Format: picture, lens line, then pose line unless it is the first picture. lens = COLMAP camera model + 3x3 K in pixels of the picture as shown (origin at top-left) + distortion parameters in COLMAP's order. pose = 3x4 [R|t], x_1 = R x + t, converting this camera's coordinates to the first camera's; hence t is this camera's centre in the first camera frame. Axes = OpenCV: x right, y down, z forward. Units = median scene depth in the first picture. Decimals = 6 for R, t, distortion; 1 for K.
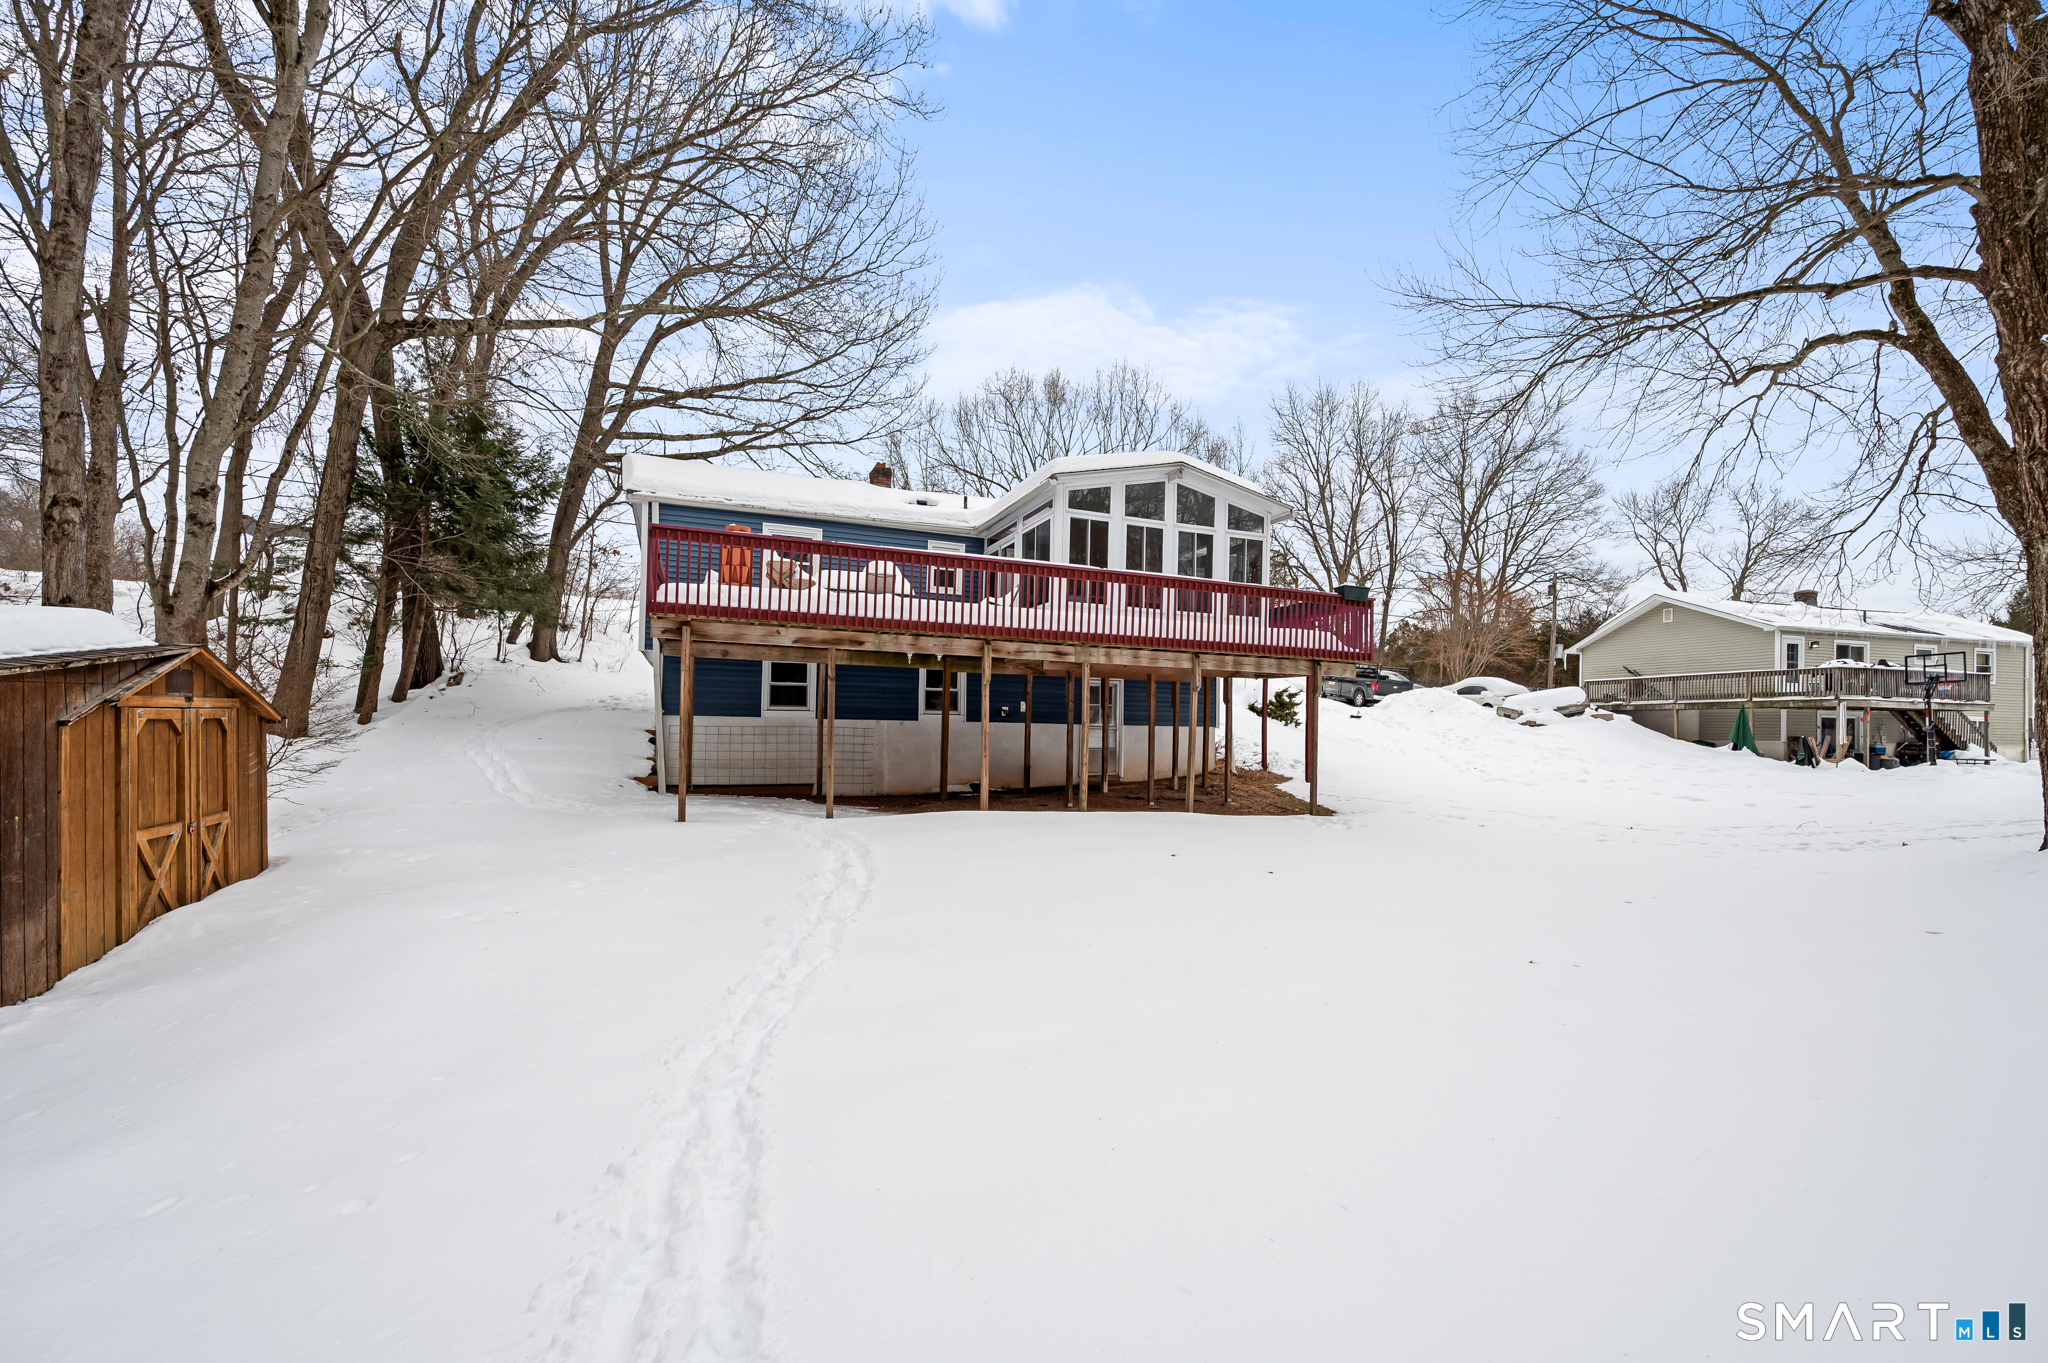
lens RADIAL K [[820.3, 0, 1020.0], [0, 820.3, 729.8], [0, 0, 1]] dist [-0.000712, -0.000141]
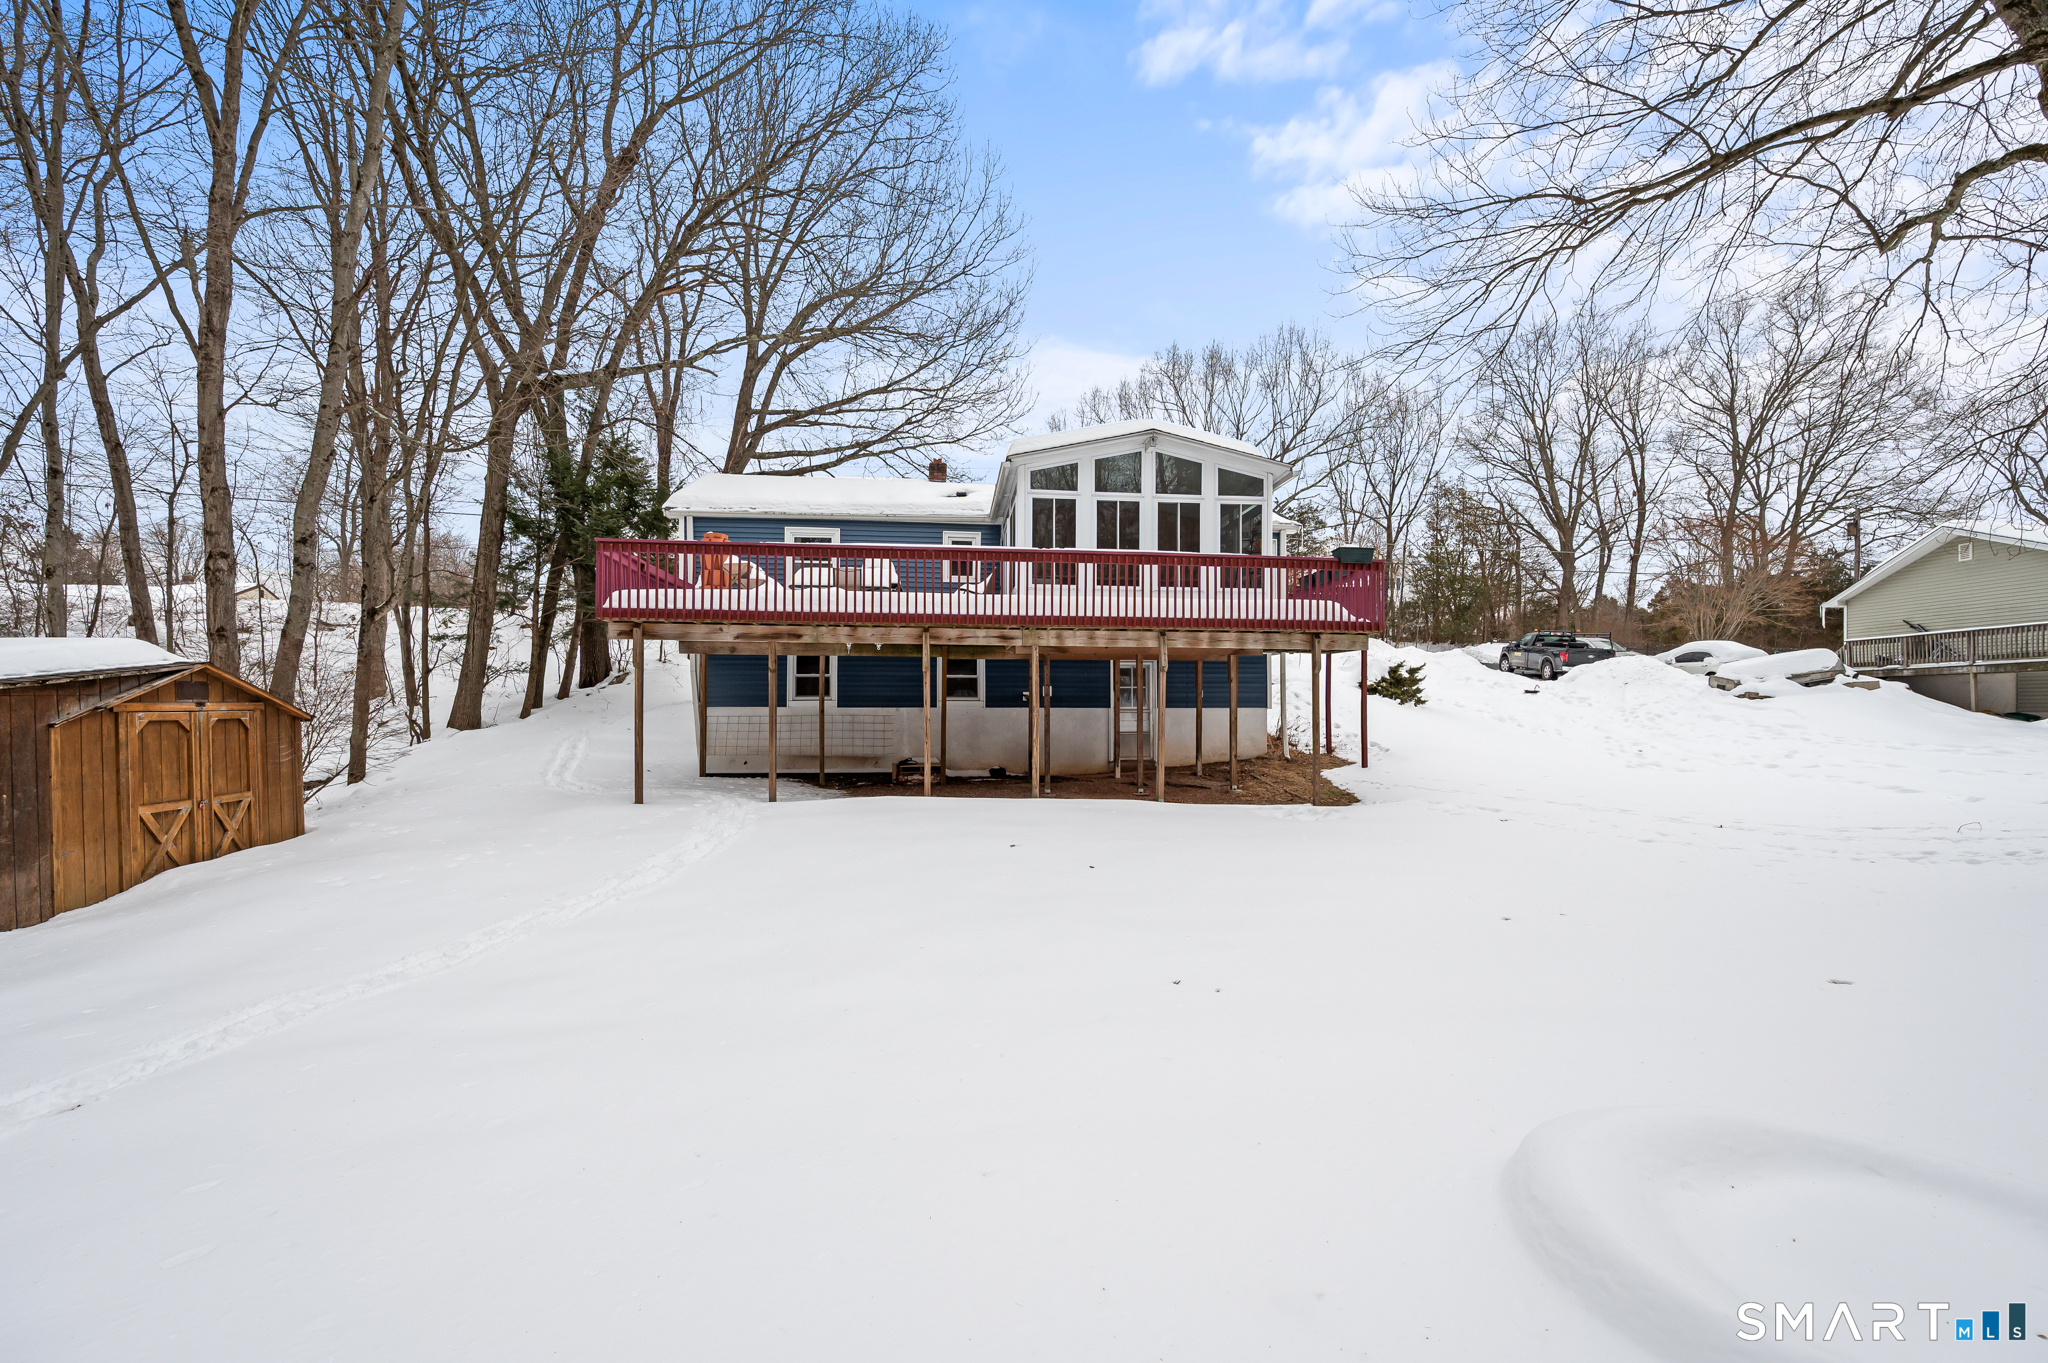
lens RADIAL K [[809.0, 0, 1026.7], [0, 809.0, 714.9], [0, 0, 1]] dist [-0.001289, -0.000136]
pose [[0.963926, -0.015493, -0.265717, 0.277379], [0.016097, 0.999870, 0.000097, 0.000041], [0.265681, -0.004371, 0.964051, 0.057569]]
